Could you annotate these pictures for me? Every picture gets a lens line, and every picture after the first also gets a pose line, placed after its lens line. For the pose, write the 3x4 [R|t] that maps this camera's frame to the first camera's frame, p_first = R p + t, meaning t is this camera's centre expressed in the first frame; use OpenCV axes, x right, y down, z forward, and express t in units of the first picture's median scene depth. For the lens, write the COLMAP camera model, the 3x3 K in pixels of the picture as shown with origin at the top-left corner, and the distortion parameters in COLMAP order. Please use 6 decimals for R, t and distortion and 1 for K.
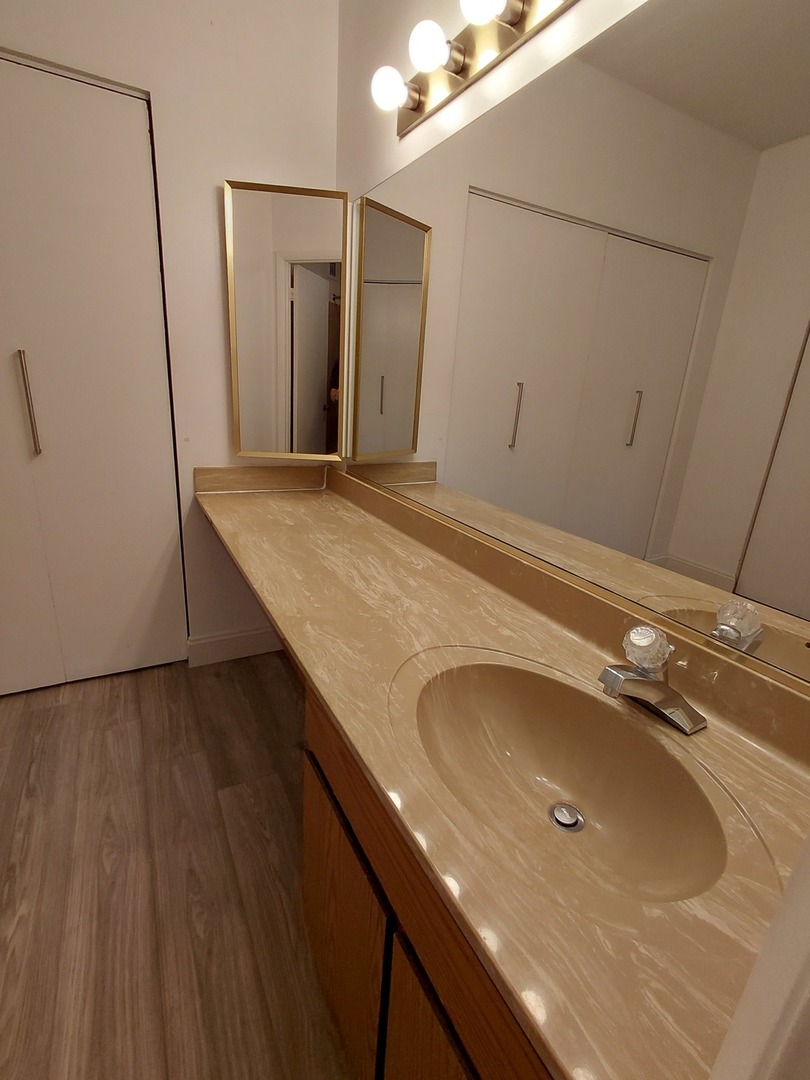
lens RADIAL K [[499.6, 0, 405.0], [0, 499.6, 540.0], [0, 0, 1]] dist [-0.001965, -0.001509]
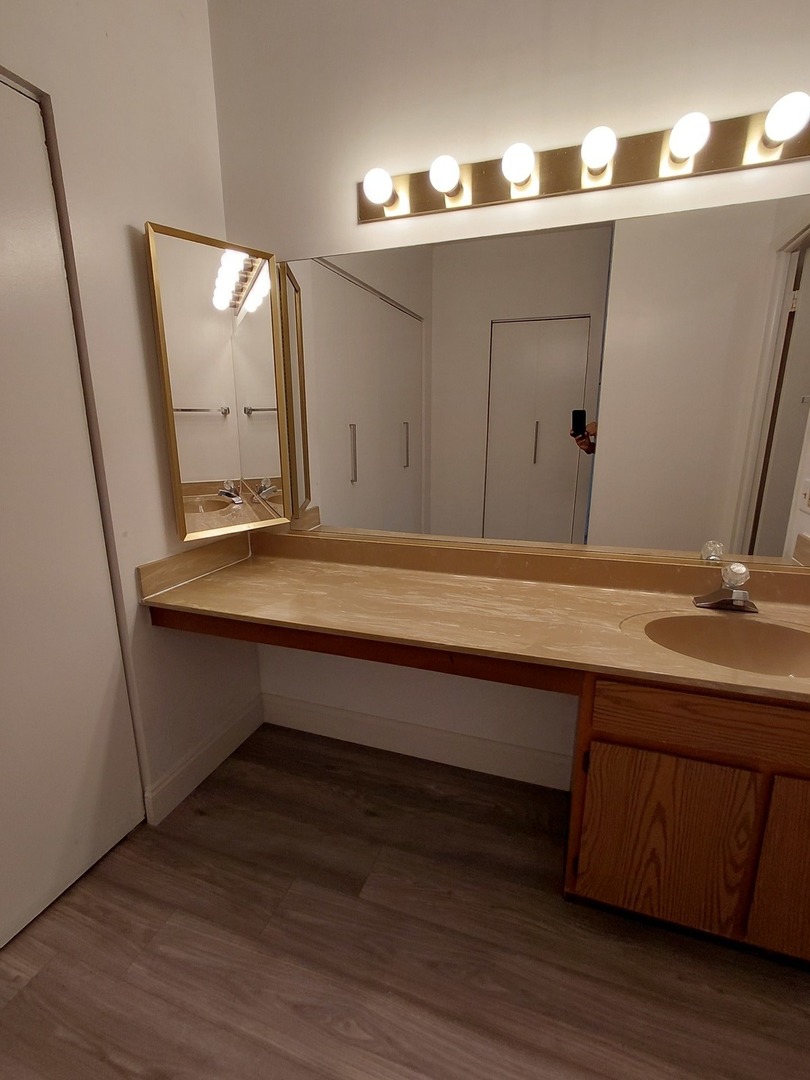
lens RADIAL K [[500.7, 0, 405.0], [0, 500.7, 540.0], [0, 0, 1]] dist [-0.000207, -0.000197]
pose [[0.739177, -0.226032, 0.634450, -0.786780], [0.255950, 0.965604, 0.045812, -0.151808], [-0.622982, 0.128524, 0.771606, 0.172703]]
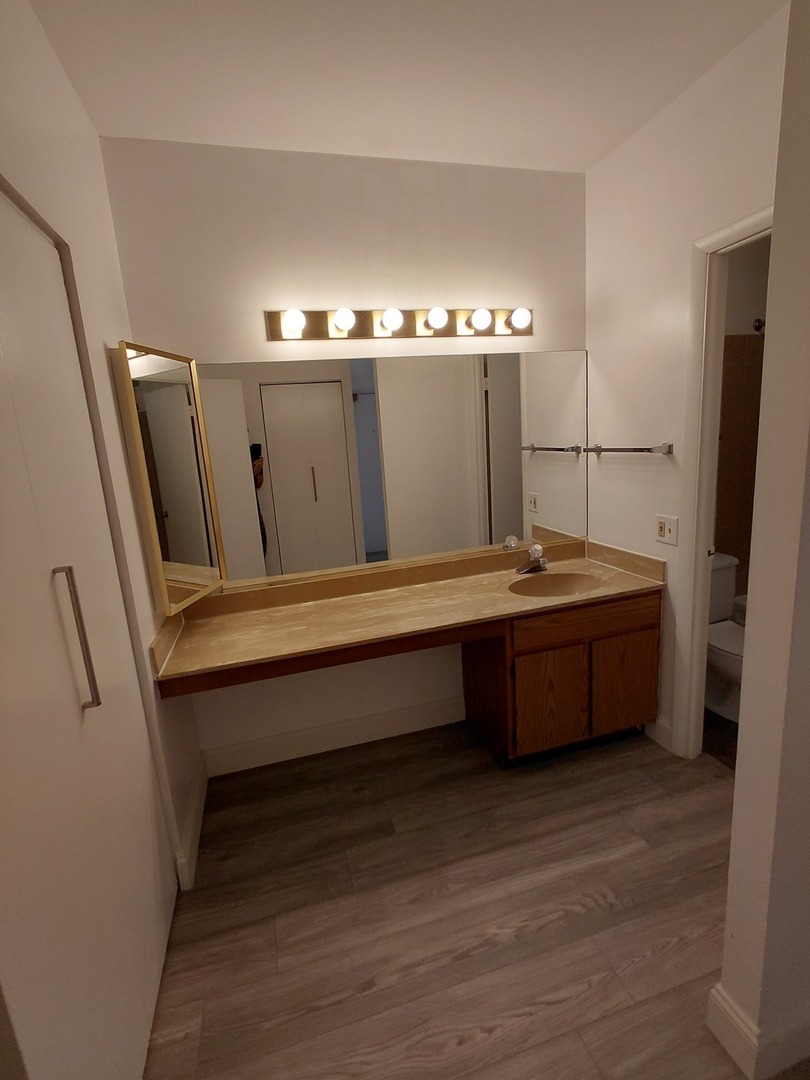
lens RADIAL K [[499.6, 0, 405.0], [0, 499.6, 540.0], [0, 0, 1]] dist [-0.001965, -0.001509]
pose [[0.209197, -0.275219, 0.938345, -1.406269], [0.379041, 0.907380, 0.181633, -0.393307], [-0.901424, 0.317674, 0.294141, 0.409168]]
